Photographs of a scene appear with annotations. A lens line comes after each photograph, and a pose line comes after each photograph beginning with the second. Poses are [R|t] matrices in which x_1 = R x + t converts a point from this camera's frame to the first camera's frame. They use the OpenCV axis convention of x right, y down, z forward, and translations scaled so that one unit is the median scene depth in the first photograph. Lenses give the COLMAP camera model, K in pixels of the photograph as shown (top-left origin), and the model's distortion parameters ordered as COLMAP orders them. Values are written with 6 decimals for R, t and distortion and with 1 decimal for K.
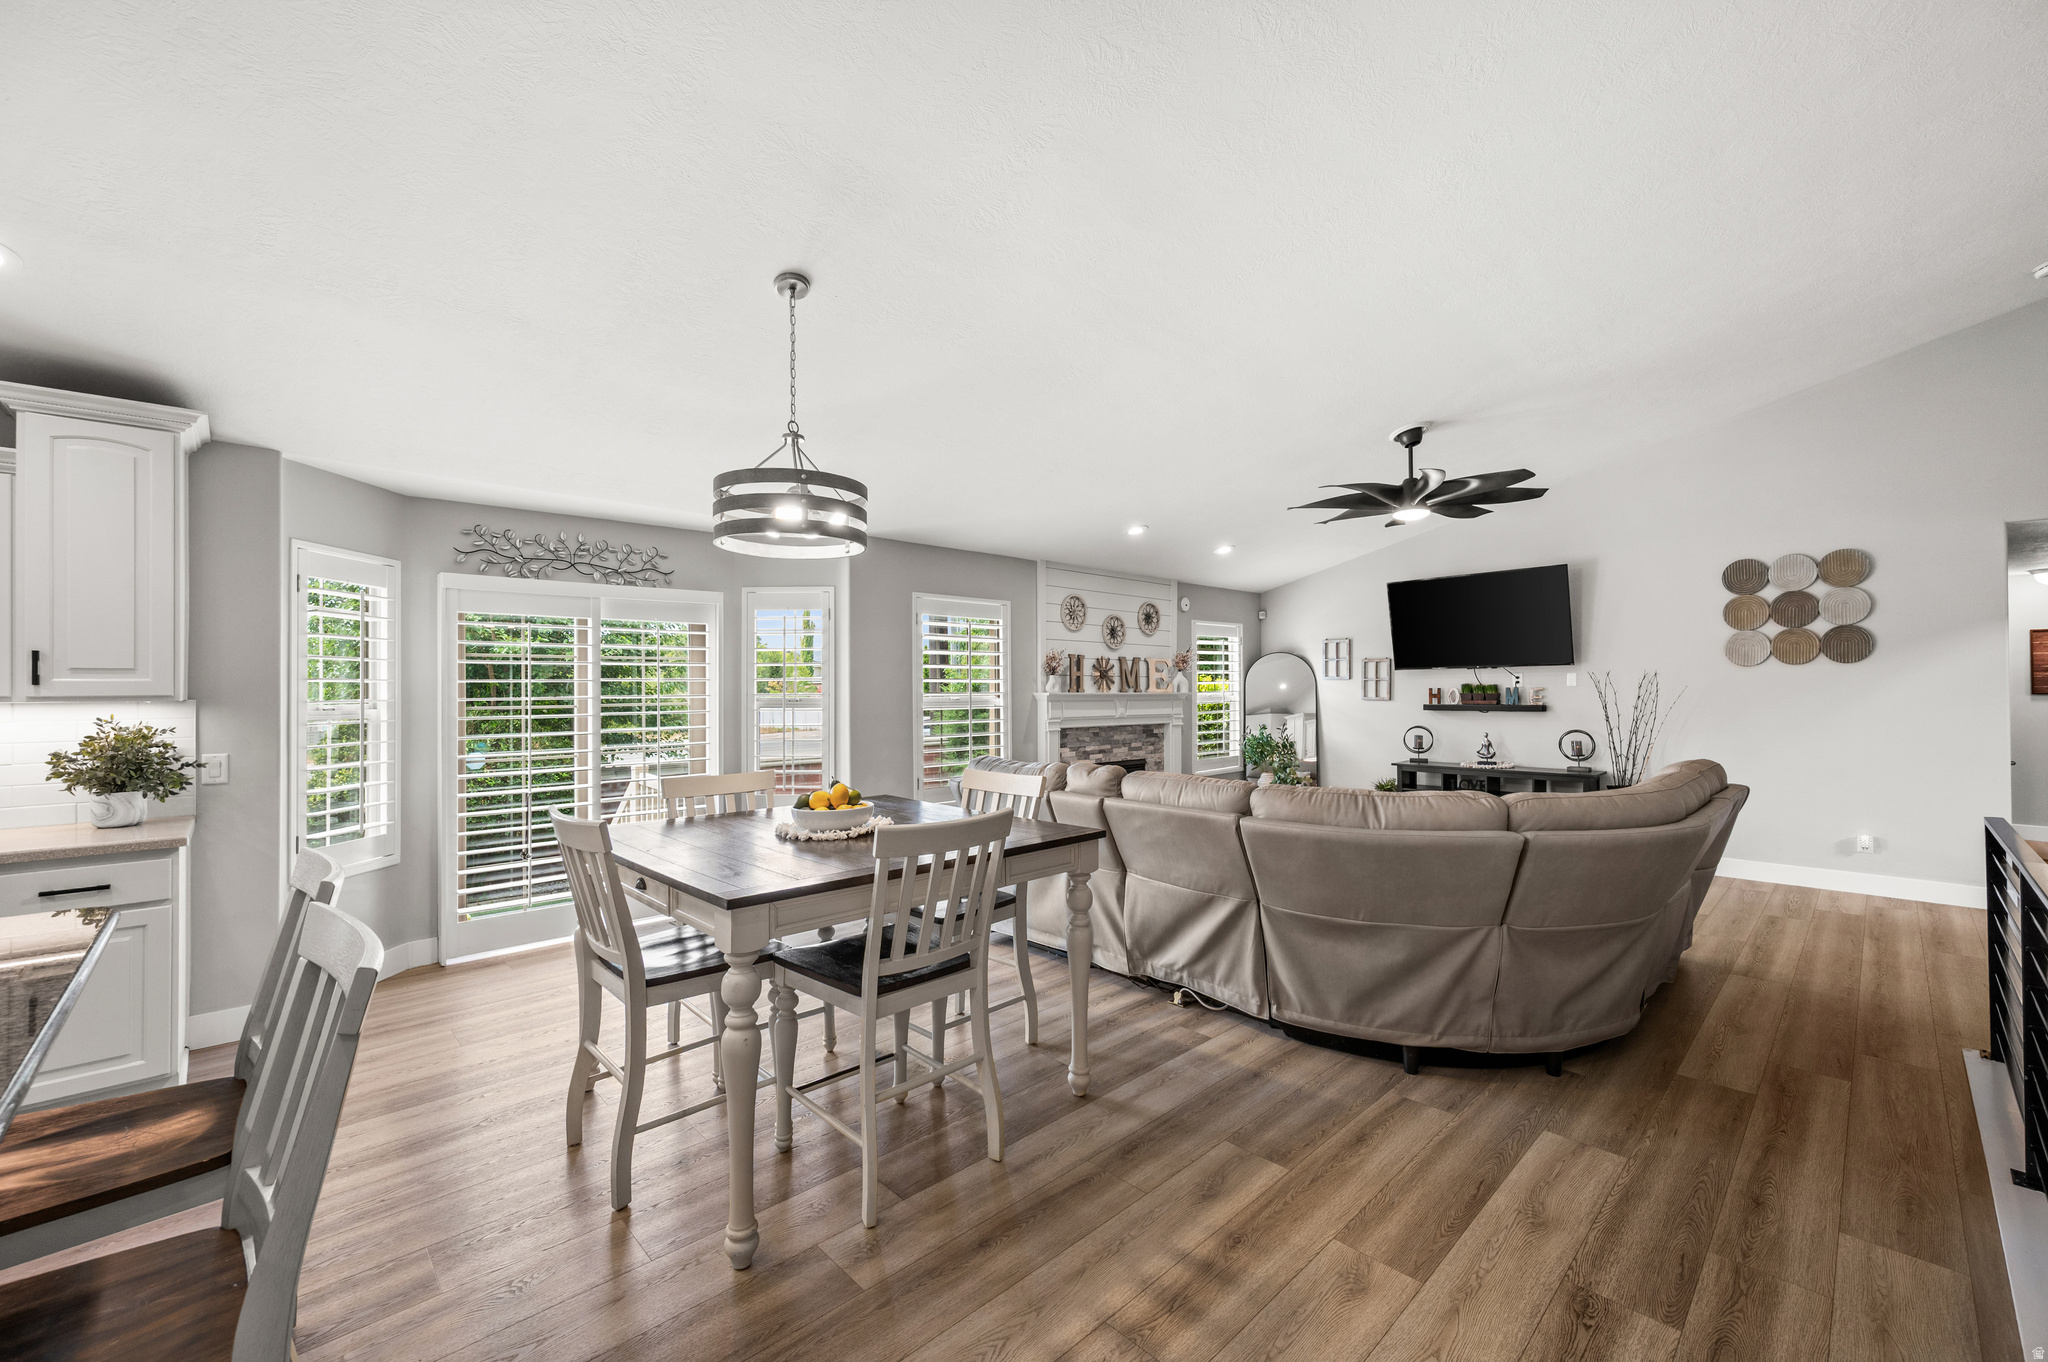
lens RADIAL K [[817.7, 0, 1053.7], [0, 817.7, 686.4], [0, 0, 1]] dist [-0.001499, 0.000930]
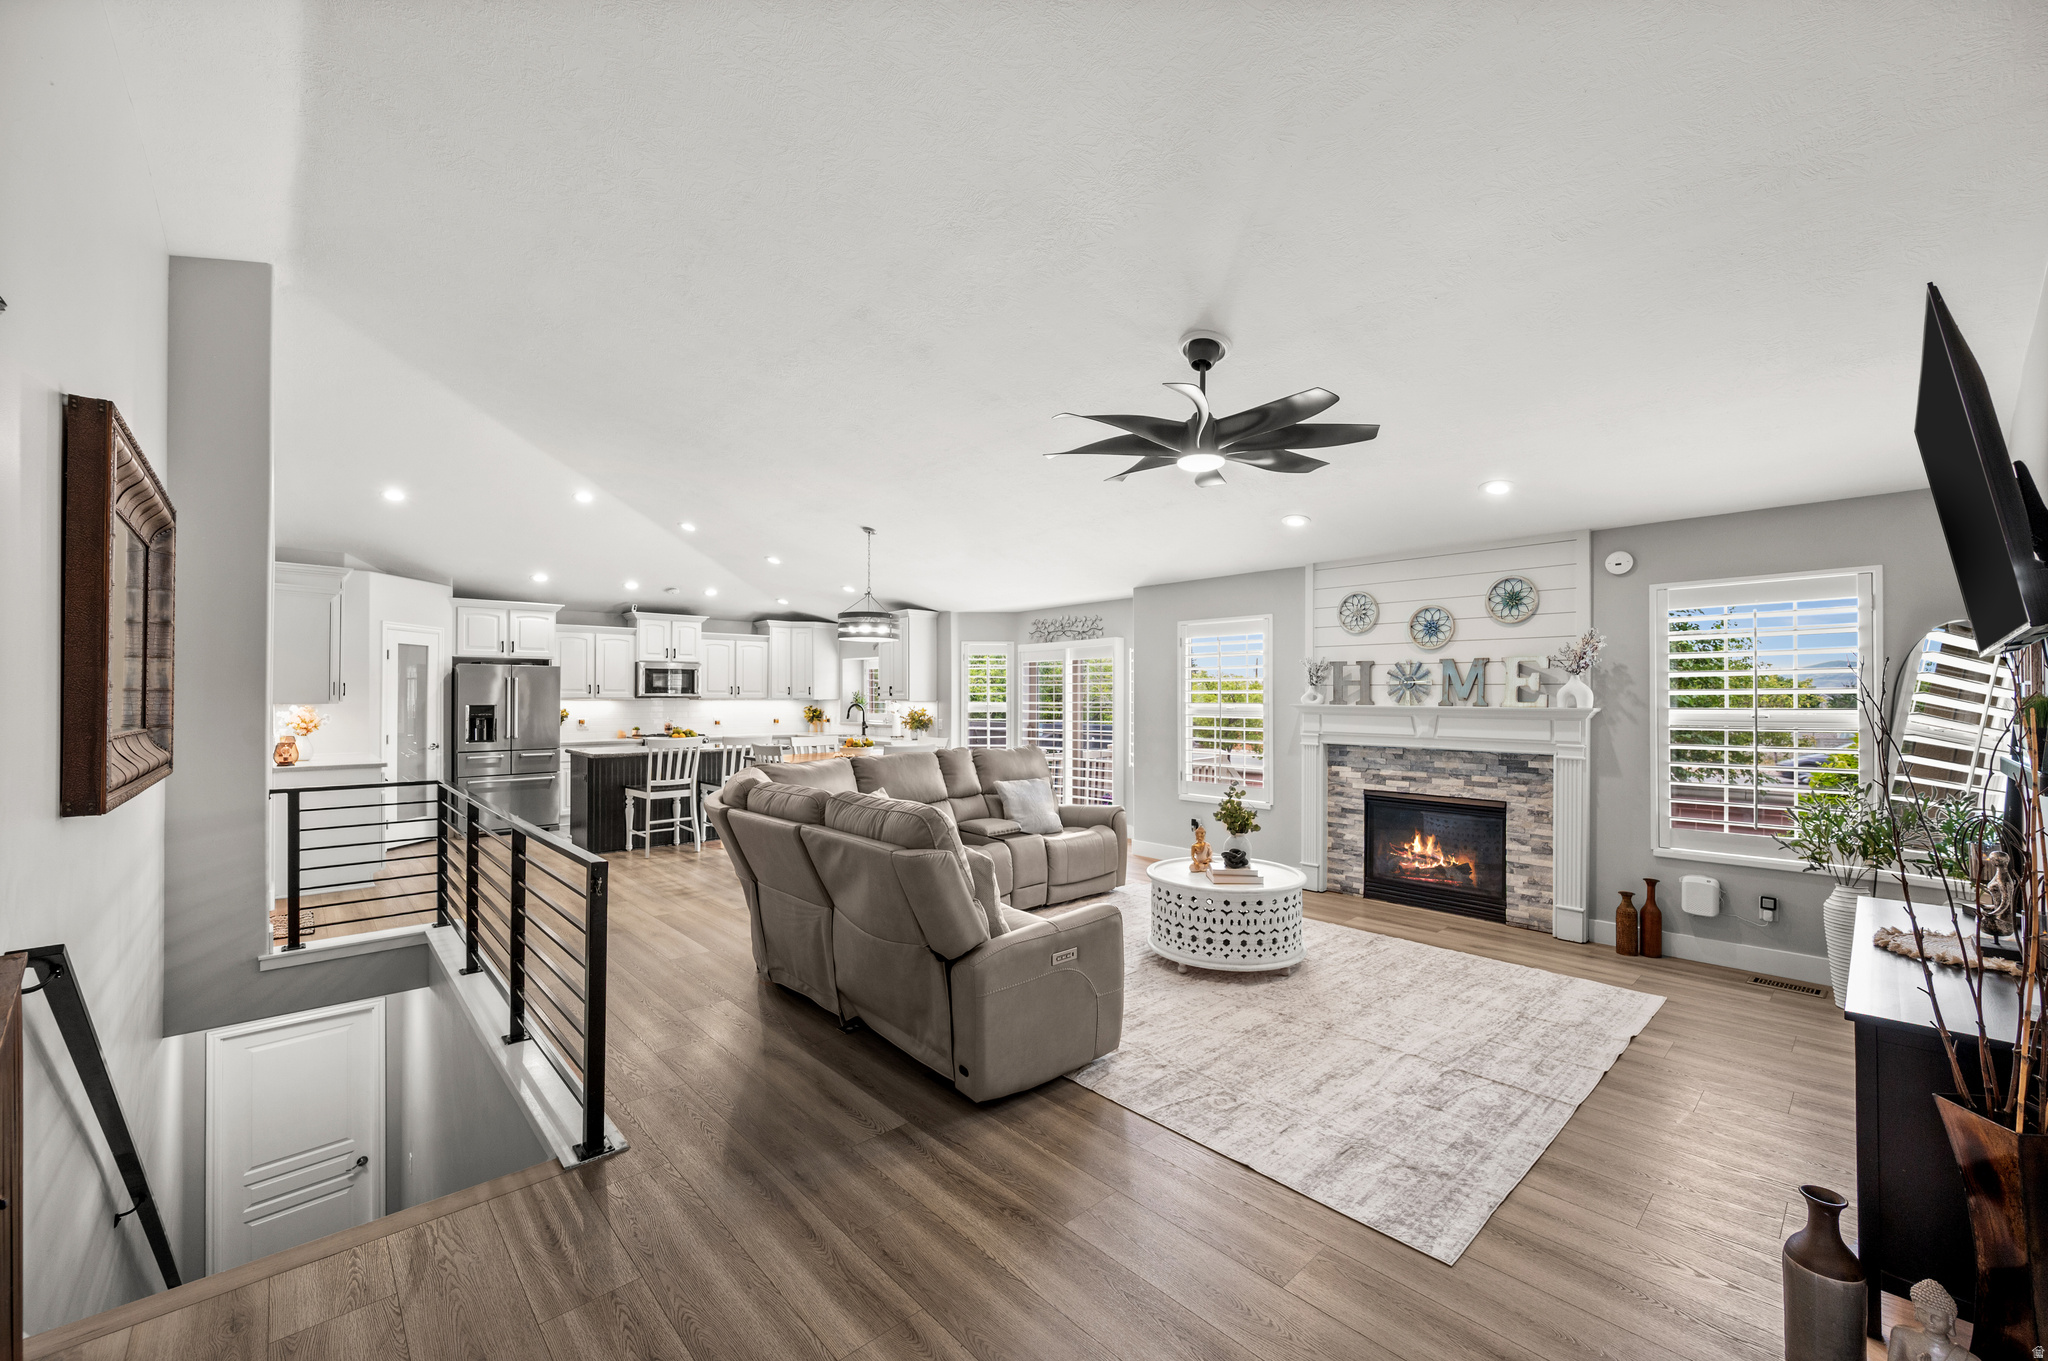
lens RADIAL K [[817.7, 0, 1016.6], [0, 817.7, 688.6], [0, 0, 1]] dist [-0.001499, 0.000930]
pose [[-0.037678, -0.005102, -0.999277, 1.068873], [0.002118, 0.999984, -0.005185, -0.006898], [0.999288, -0.002312, -0.037667, 0.788376]]
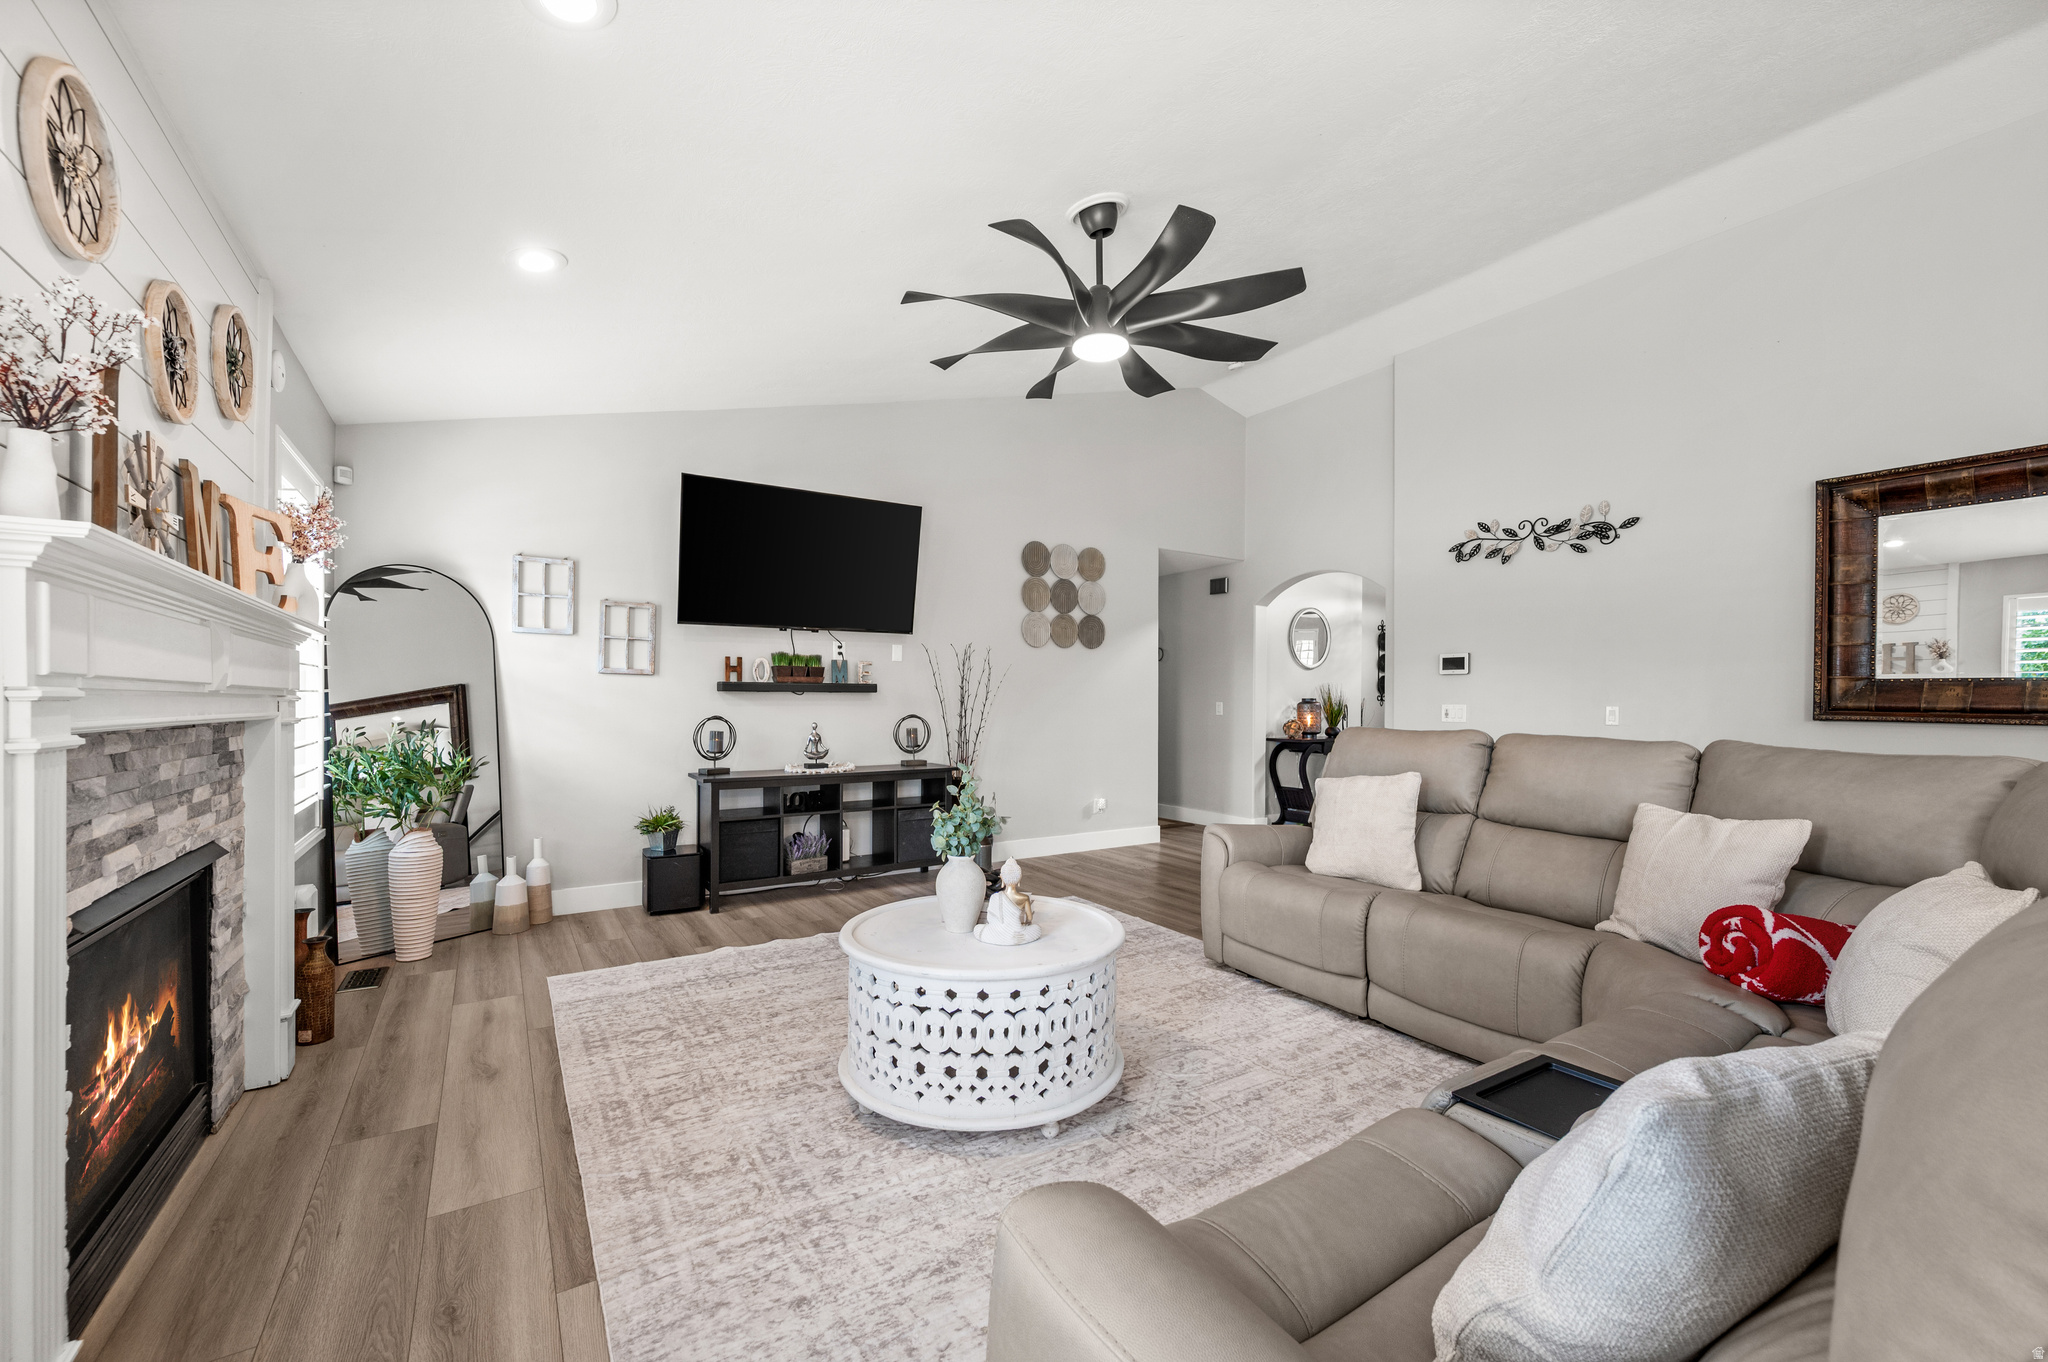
lens RADIAL K [[817.7, 0, 1000.5], [0, 817.7, 709.3], [0, 0, 1]] dist [-0.001499, 0.000930]
pose [[0.216683, -0.004037, 0.976234, -0.155908], [-0.013452, 0.999884, 0.007121, 0.047114], [-0.976149, -0.014675, 0.216604, 0.856293]]
